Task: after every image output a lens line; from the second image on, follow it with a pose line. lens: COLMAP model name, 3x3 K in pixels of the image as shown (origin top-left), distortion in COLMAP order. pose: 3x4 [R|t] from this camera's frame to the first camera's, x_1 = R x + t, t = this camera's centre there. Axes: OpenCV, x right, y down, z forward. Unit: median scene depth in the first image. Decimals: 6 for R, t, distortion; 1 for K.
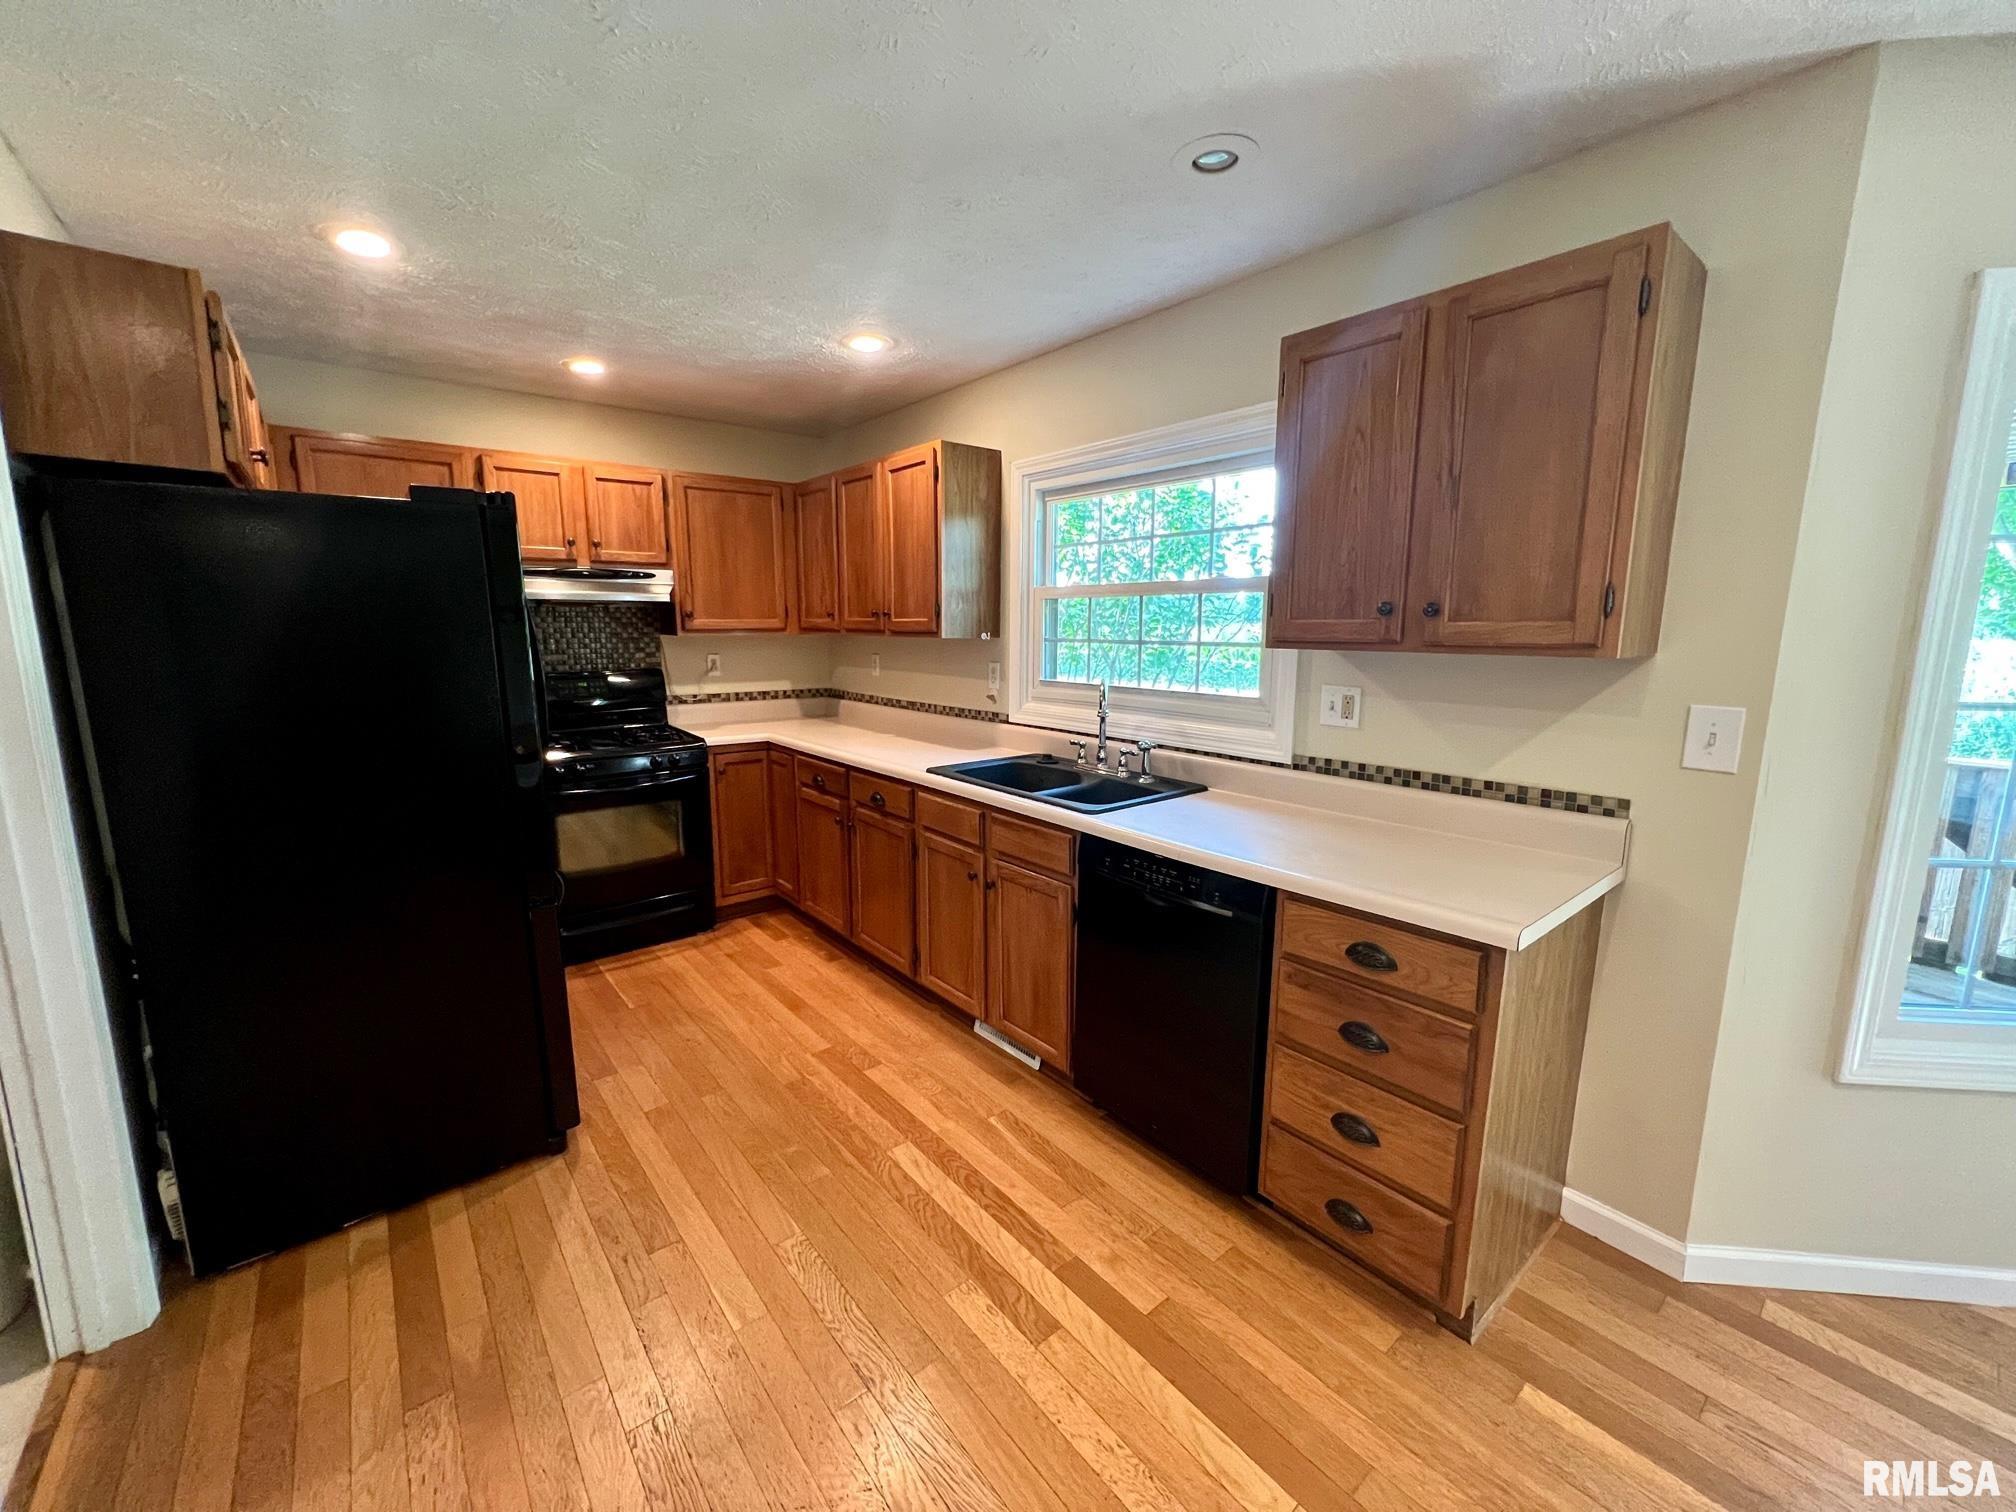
lens RADIAL K [[807.7, 0, 1006.3], [0, 807.7, 752.6], [0, 0, 1]] dist [0.000343, 0.000521]
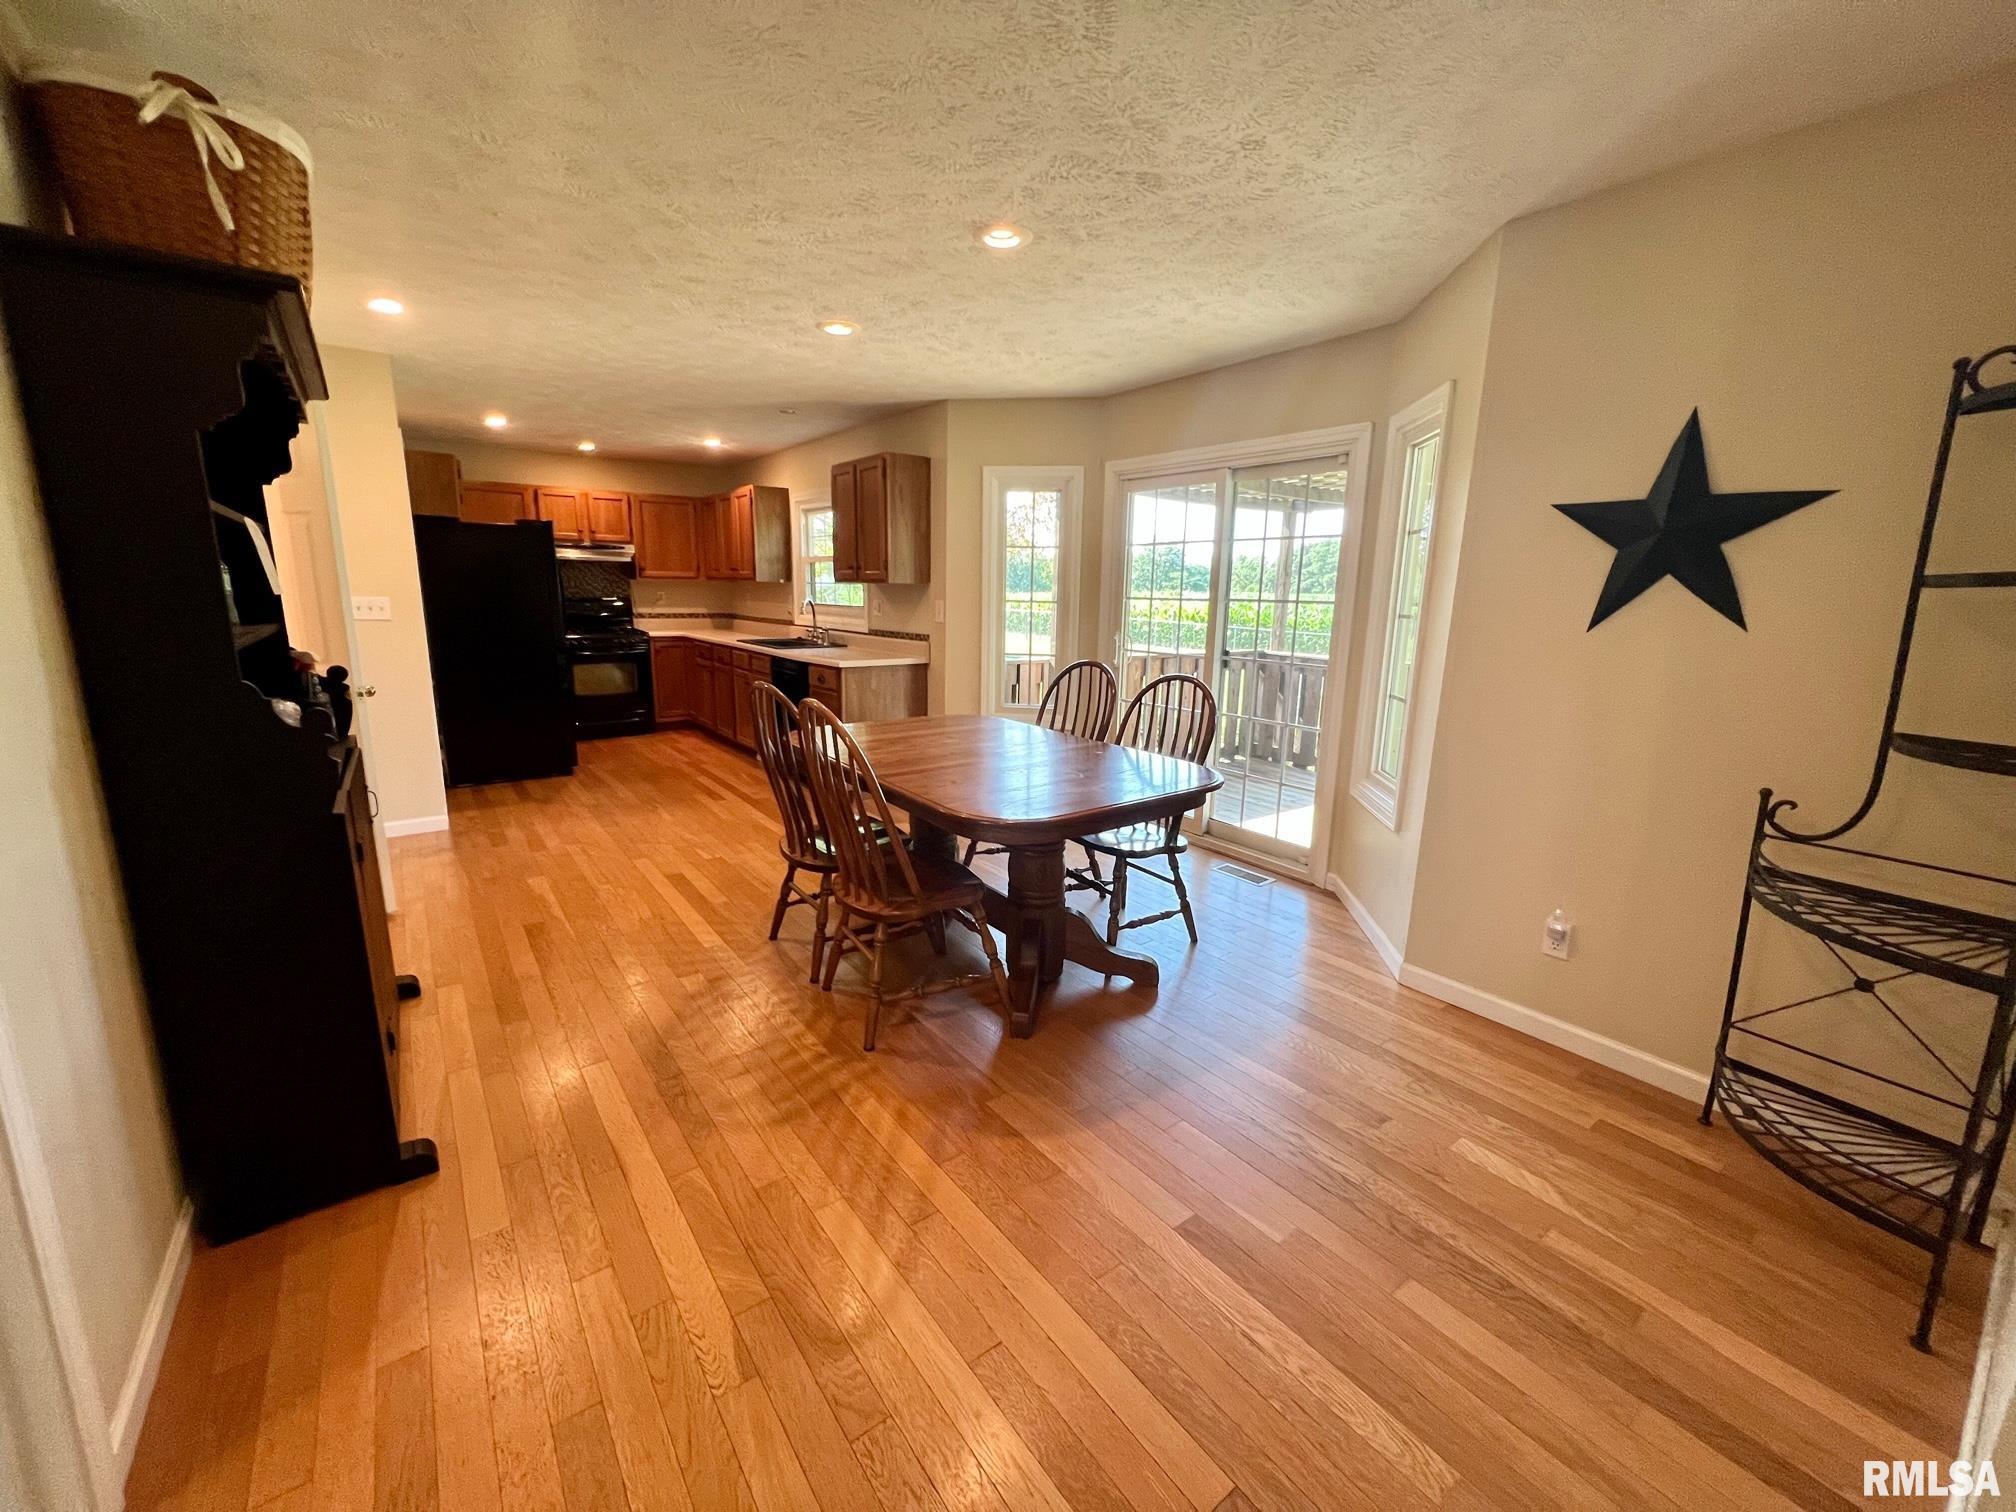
lens RADIAL K [[807.7, 0, 1010.6], [0, 807.7, 755.0], [0, 0, 1]] dist [0.000343, 0.000521]
pose [[0.999201, 0.021667, -0.033573, 0.723261], [-0.020158, 0.998798, 0.044668, 0.218735], [0.034501, -0.043956, 0.998438, -1.176528]]
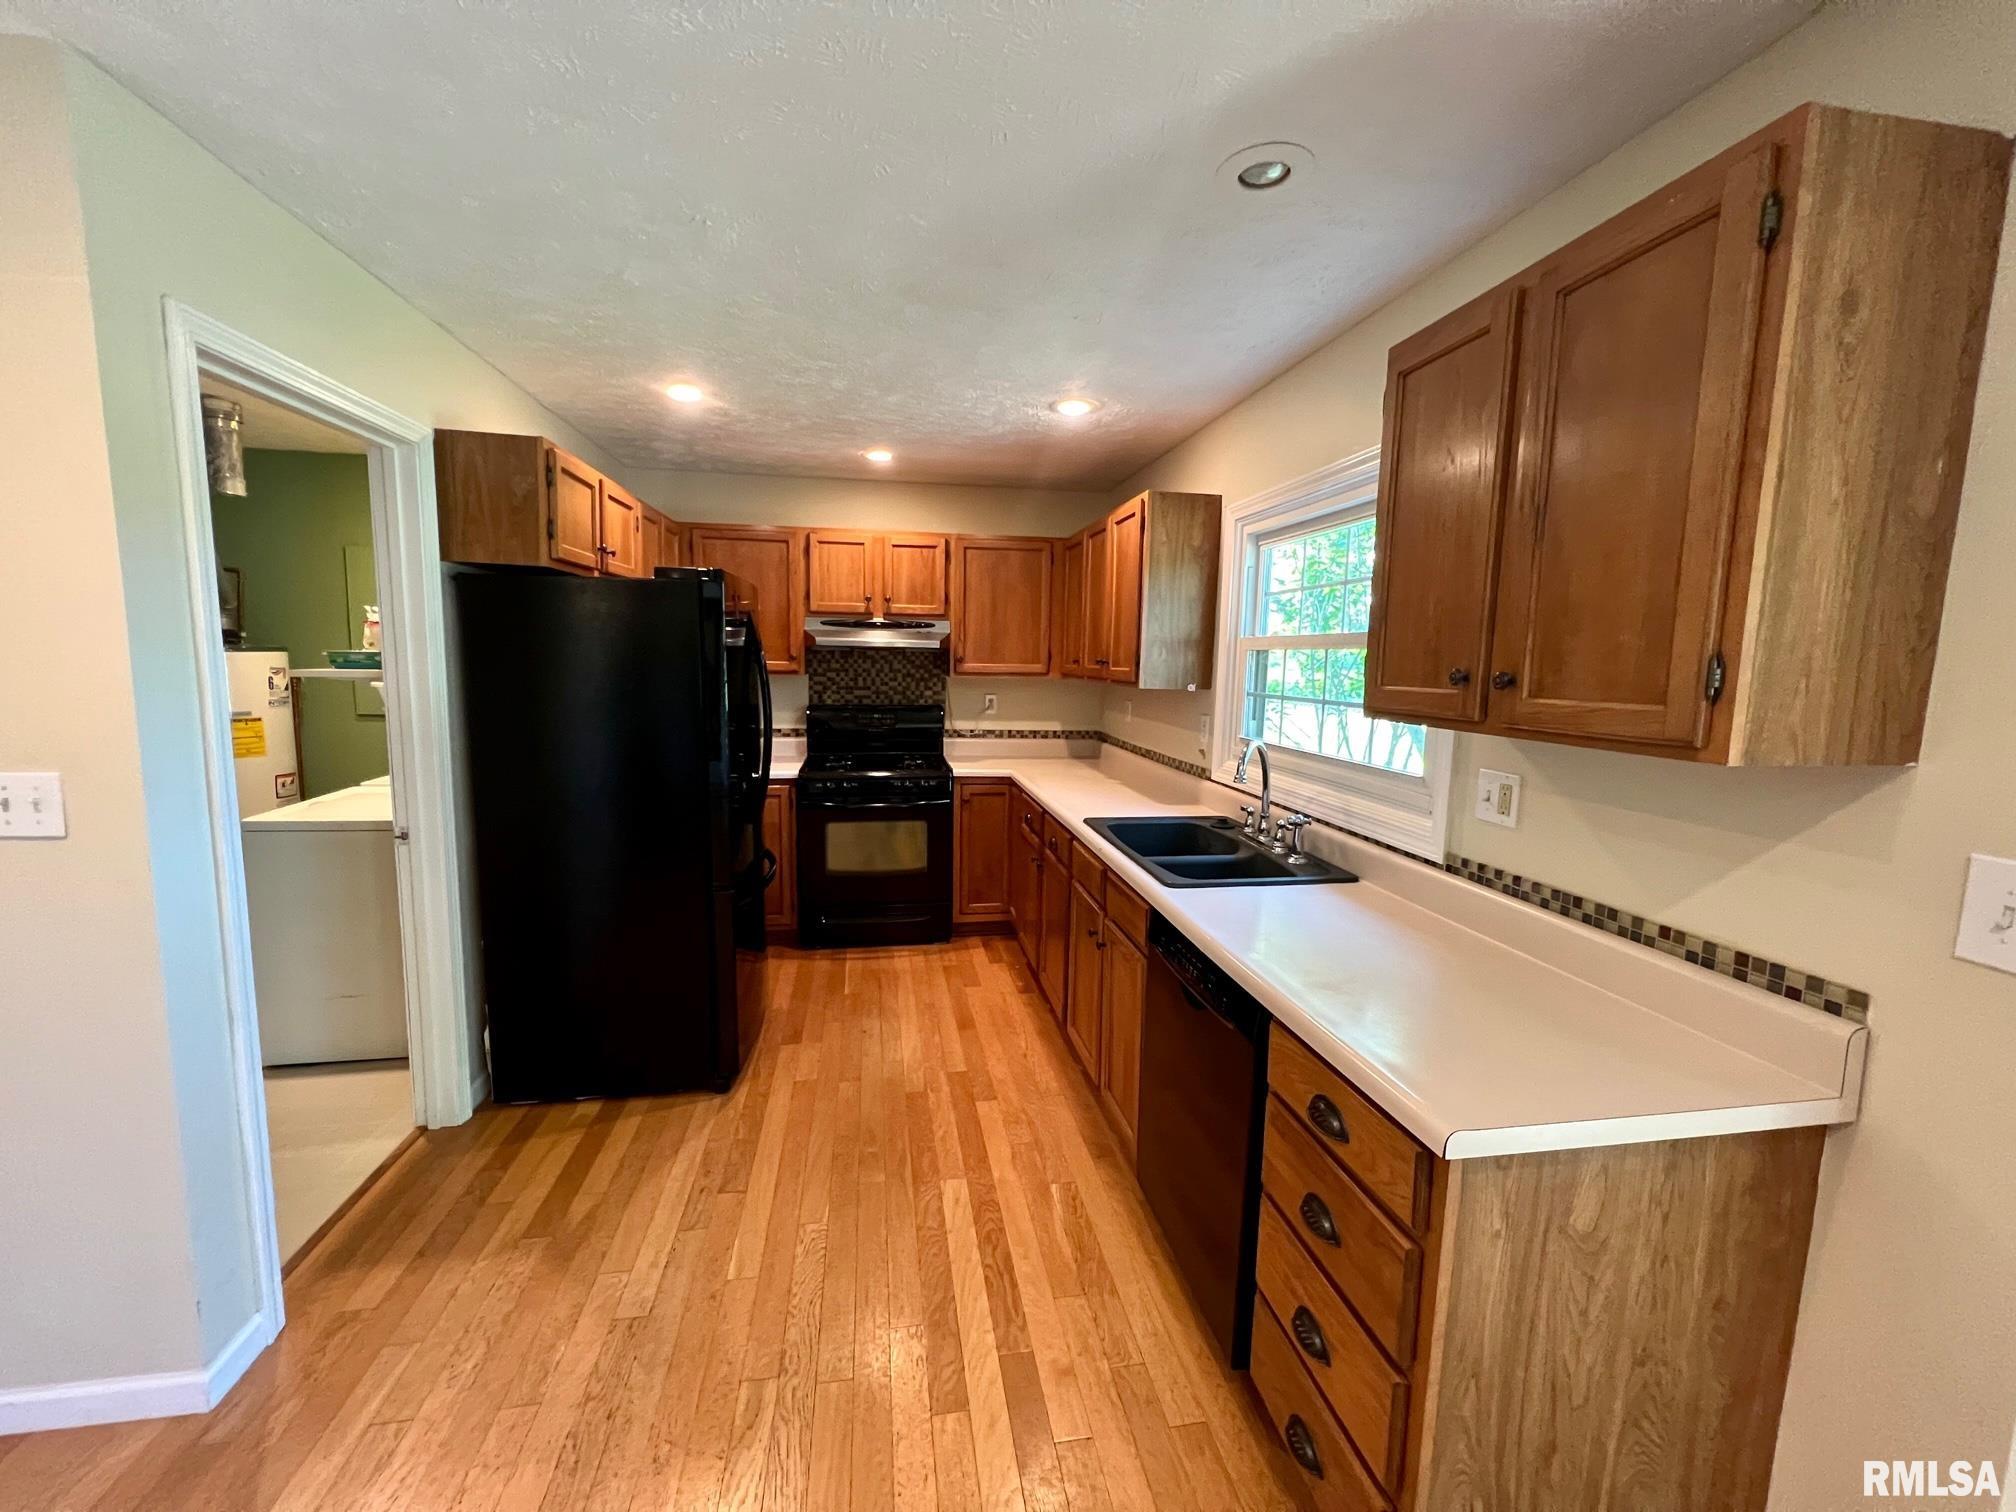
lens RADIAL K [[807.7, 0, 1006.3], [0, 807.7, 753.5], [0, 0, 1]] dist [0.000343, 0.000521]
pose [[0.867647, 0.074346, -0.491590, 0.301930], [-0.097145, 0.995049, -0.020973, -0.029532], [0.487597, 0.065953, 0.870574, 0.076888]]
